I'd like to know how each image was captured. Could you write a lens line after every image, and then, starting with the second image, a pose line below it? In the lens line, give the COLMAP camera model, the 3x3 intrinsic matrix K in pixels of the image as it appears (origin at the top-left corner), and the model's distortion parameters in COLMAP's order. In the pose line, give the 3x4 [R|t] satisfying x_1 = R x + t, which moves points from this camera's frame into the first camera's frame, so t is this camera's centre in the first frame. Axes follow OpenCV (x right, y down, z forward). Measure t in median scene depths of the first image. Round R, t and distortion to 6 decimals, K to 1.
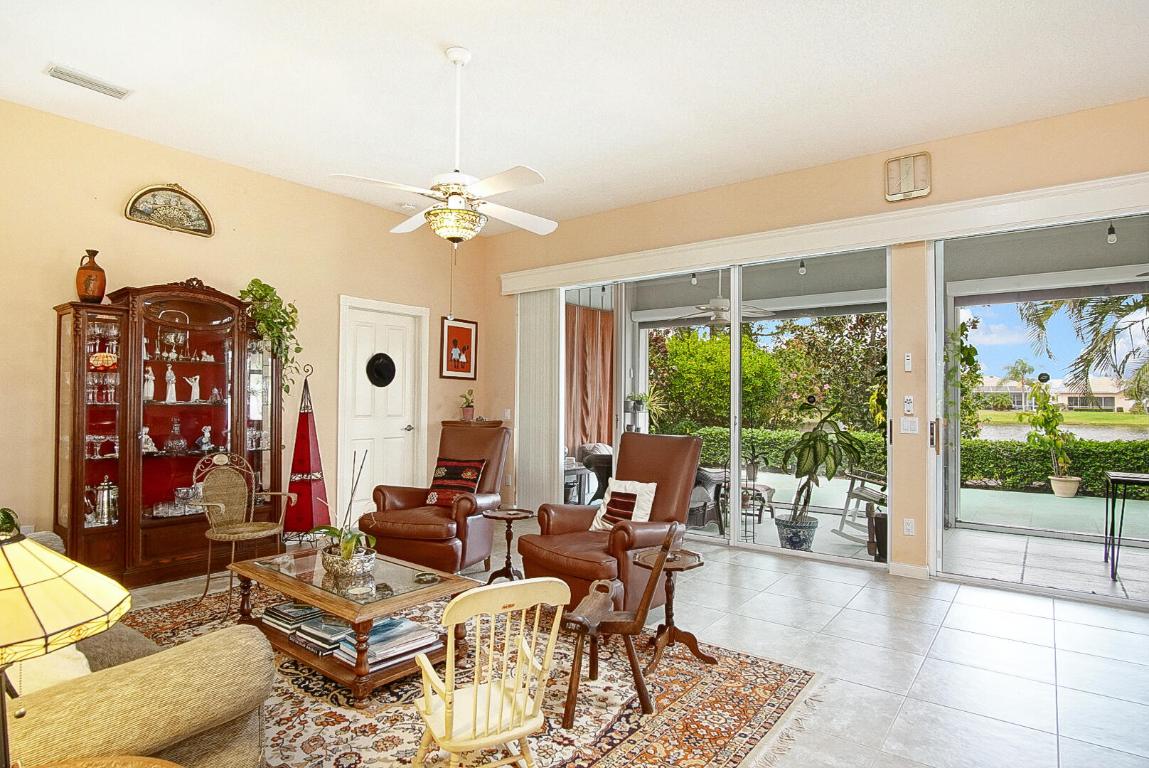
lens RADIAL K [[628.9, 0, 590.7], [0, 628.9, 390.2], [0, 0, 1]] dist [-0.025565, 0.000651]
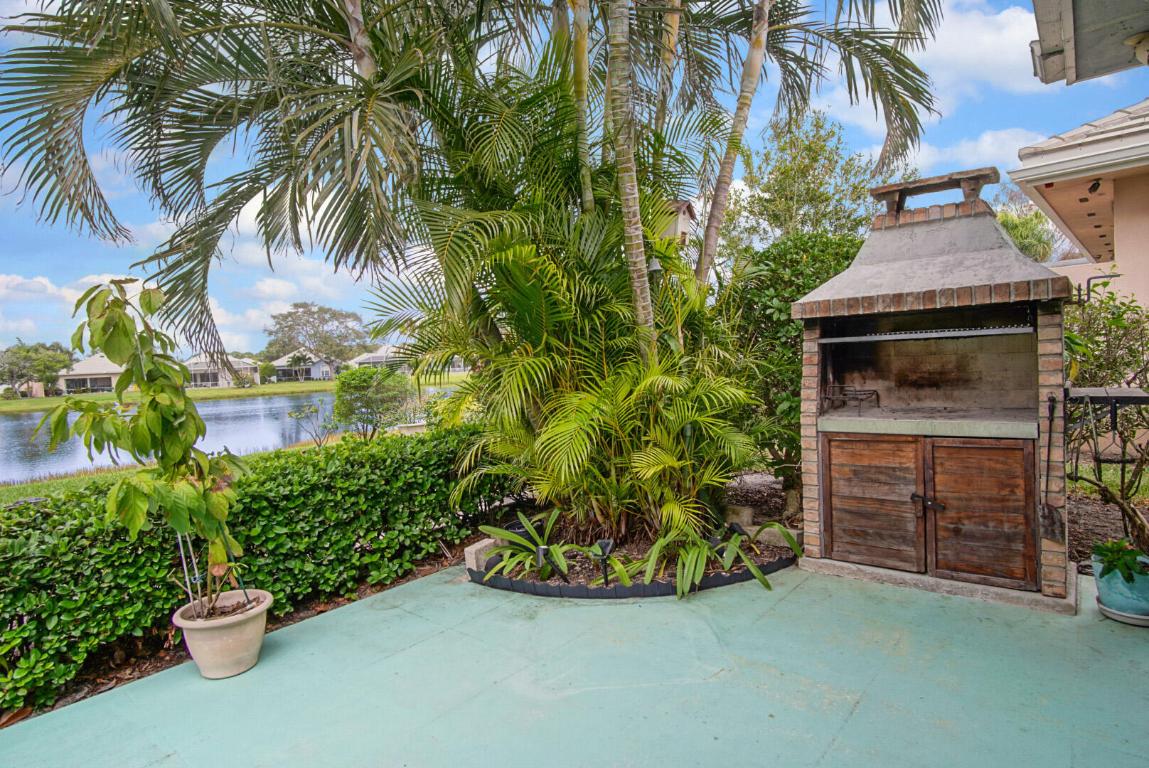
lens RADIAL K [[624.1, 0, 557.3], [0, 624.1, 388.9], [0, 0, 1]] dist [-0.023265, -0.001257]
pose [[0.095163, -0.058485, 0.993742, 0.935350], [0.036603, 0.997803, 0.055219, 0.048135], [-0.994789, 0.031119, 0.097095, 1.546447]]
